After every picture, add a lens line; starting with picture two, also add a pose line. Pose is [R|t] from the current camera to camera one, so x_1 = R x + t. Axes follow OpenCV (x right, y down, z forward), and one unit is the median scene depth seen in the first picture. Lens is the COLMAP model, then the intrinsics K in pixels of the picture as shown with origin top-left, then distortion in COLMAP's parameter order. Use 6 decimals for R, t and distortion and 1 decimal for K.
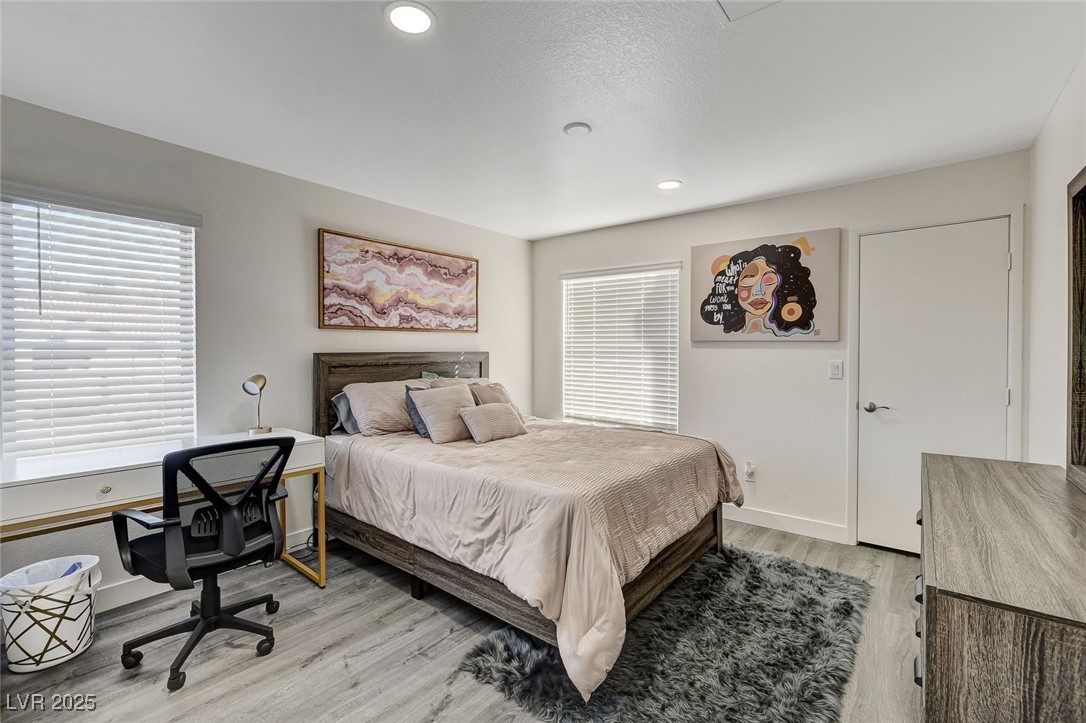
lens RADIAL K [[472.7, 0, 543.4], [0, 472.7, 357.3], [0, 0, 1]] dist [-0.000856, 0.000009]
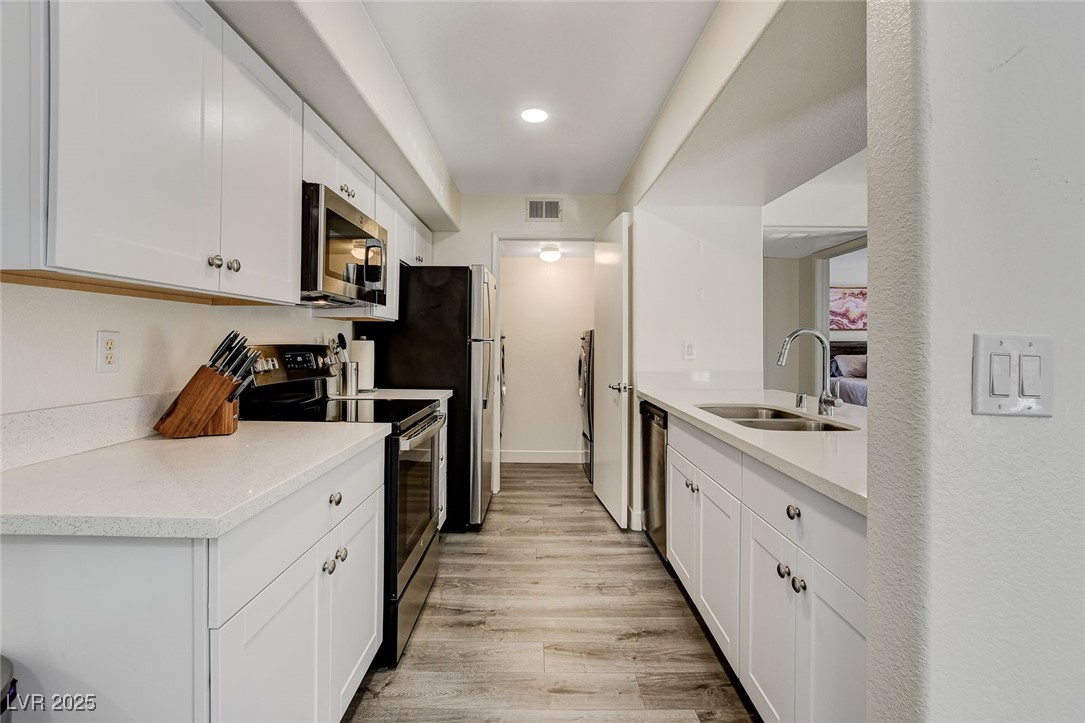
lens RADIAL K [[472.2, 0, 546.9], [0, 472.2, 341.3], [0, 0, 1]] dist [-0.000856, 0.000009]
pose [[0.626952, 0.000659, -0.779058, 0.433367], [-0.015586, 0.999810, -0.011697, 0.035916], [0.778902, 0.019476, 0.626843, -1.358585]]
